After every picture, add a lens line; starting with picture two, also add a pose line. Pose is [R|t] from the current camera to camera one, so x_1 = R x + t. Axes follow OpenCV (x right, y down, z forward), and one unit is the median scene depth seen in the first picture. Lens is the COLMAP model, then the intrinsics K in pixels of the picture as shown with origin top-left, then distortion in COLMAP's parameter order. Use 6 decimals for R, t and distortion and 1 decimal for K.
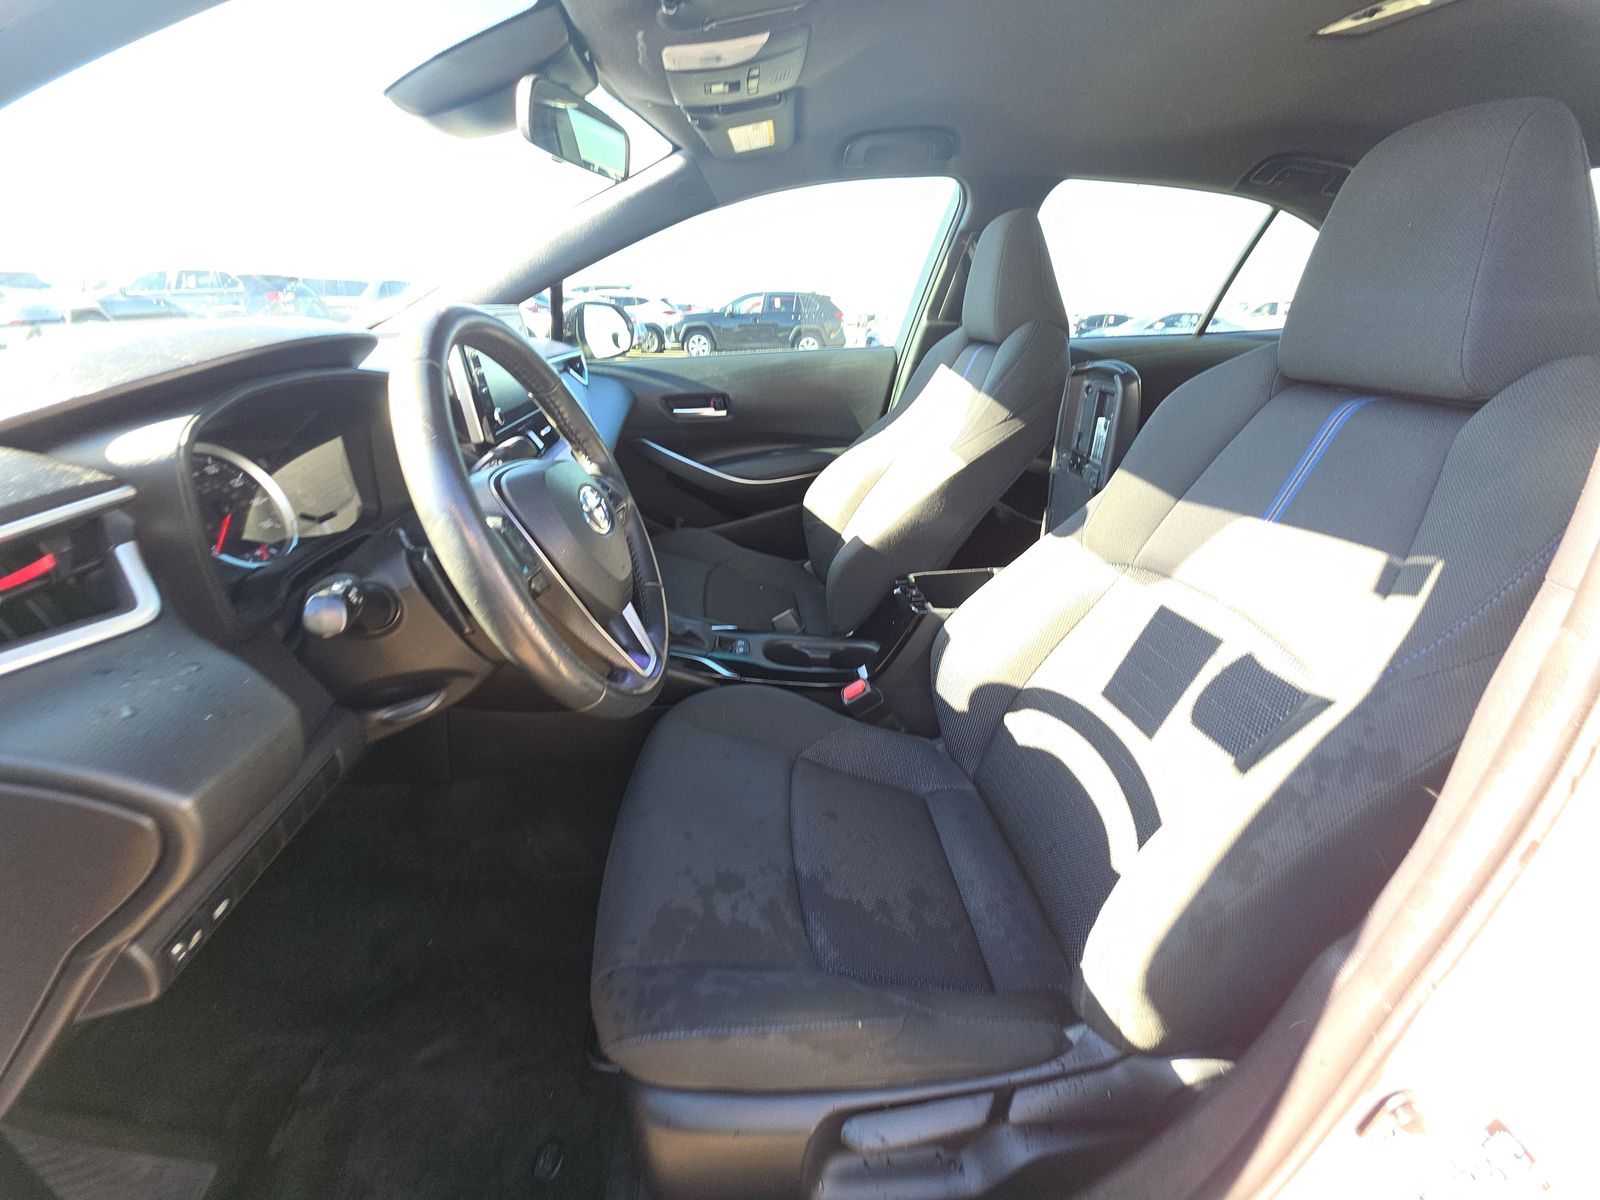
lens RADIAL K [[637.6, 0, 796.4], [0, 637.6, 594.0], [0, 0, 1]] dist [0.011309, -0.006323]
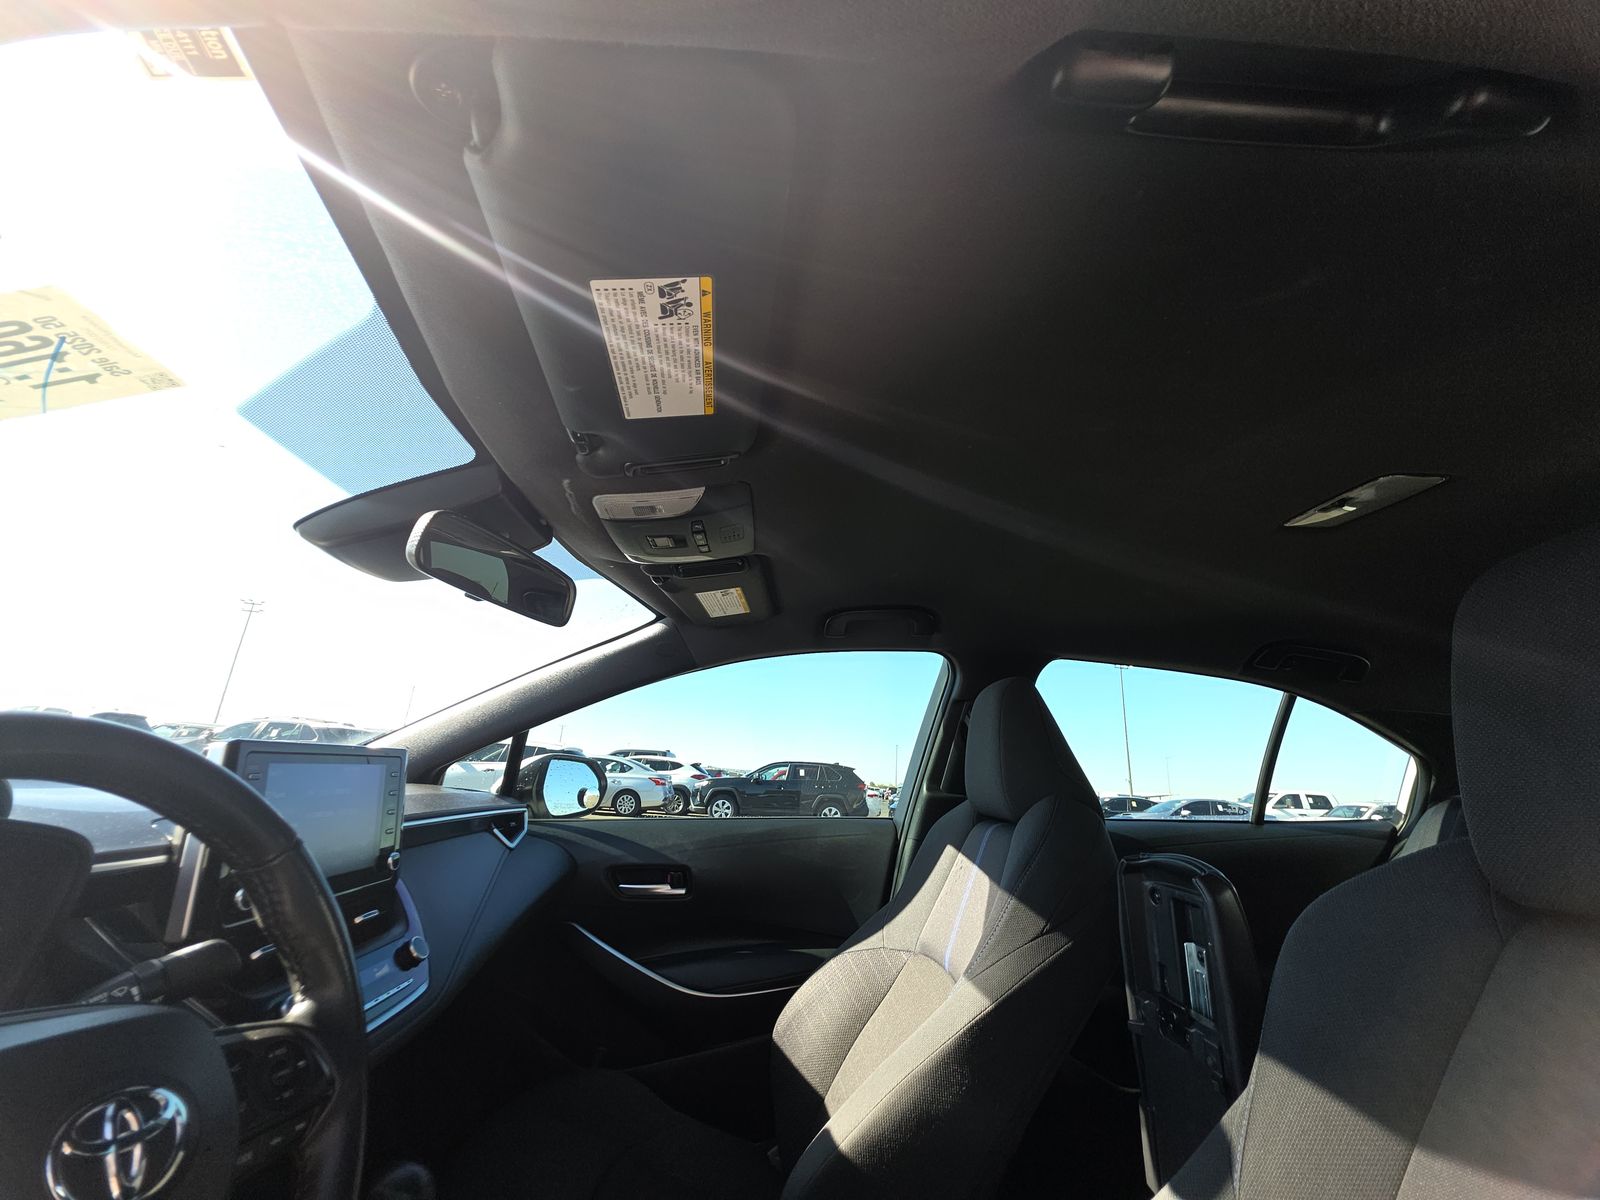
lens RADIAL K [[637.6, 0, 793.0], [0, 637.6, 592.6], [0, 0, 1]] dist [0.011309, -0.006323]
pose [[0.998131, 0.027489, -0.054579, 0.063624], [-0.056262, 0.762008, -0.645118, -0.066787], [0.023856, 0.646983, 0.762131, 0.167885]]
